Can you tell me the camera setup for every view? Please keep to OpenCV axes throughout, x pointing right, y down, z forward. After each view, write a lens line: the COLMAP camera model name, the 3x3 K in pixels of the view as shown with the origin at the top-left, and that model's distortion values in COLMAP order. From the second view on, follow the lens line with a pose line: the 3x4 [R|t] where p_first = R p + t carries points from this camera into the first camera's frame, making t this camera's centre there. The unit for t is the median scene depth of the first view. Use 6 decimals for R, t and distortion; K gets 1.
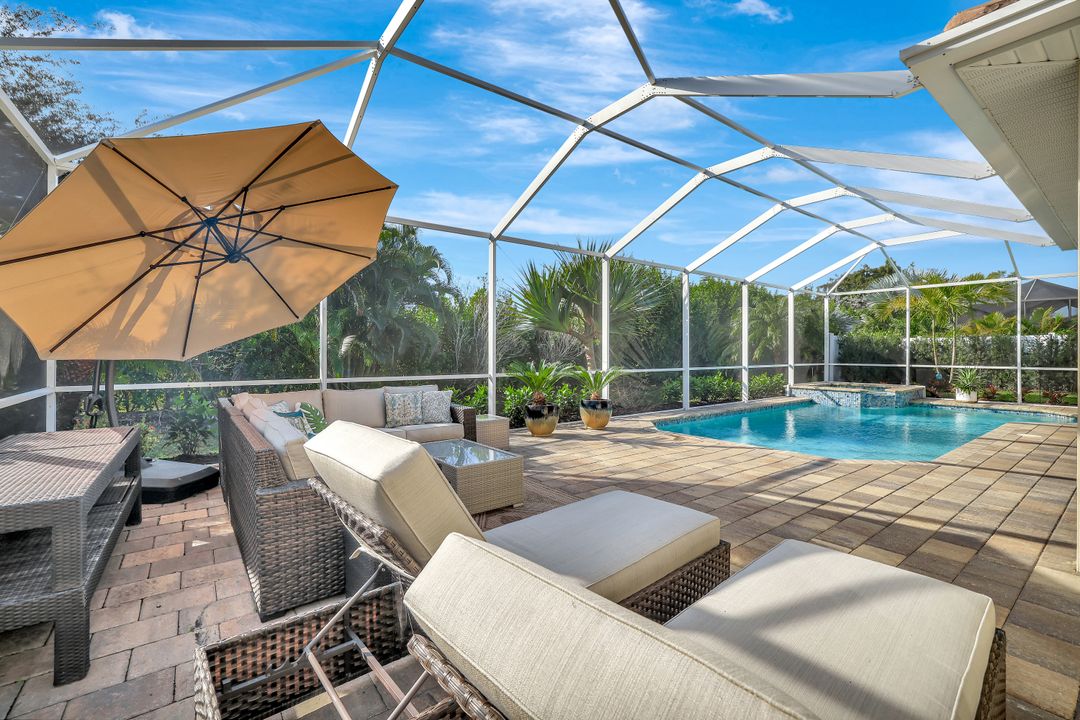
lens RADIAL K [[468.0, 0, 535.5], [0, 468.0, 352.9], [0, 0, 1]] dist [-0.033143, 0.013891]
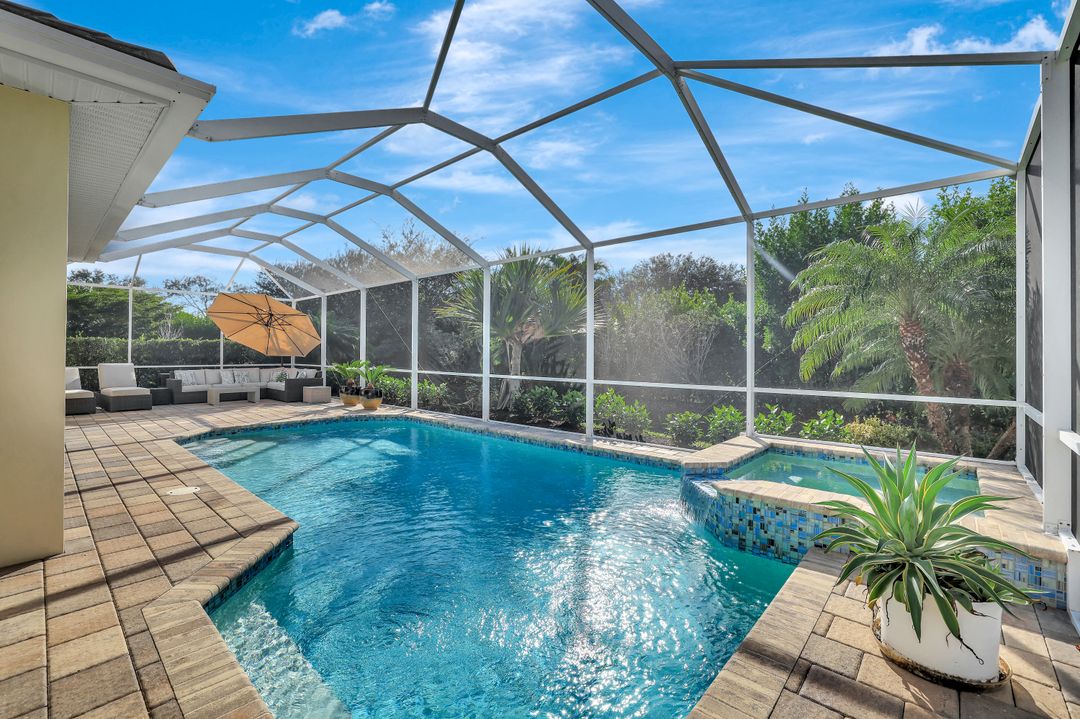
lens RADIAL K [[468.0, 0, 535.5], [0, 468.0, 352.4], [0, 0, 1]] dist [-0.033143, 0.013891]
pose [[0.183528, -0.023867, -0.982725, 1.365799], [-0.003613, 0.999682, -0.024954, 0.017924], [0.983008, 0.008131, 0.183383, 1.120017]]
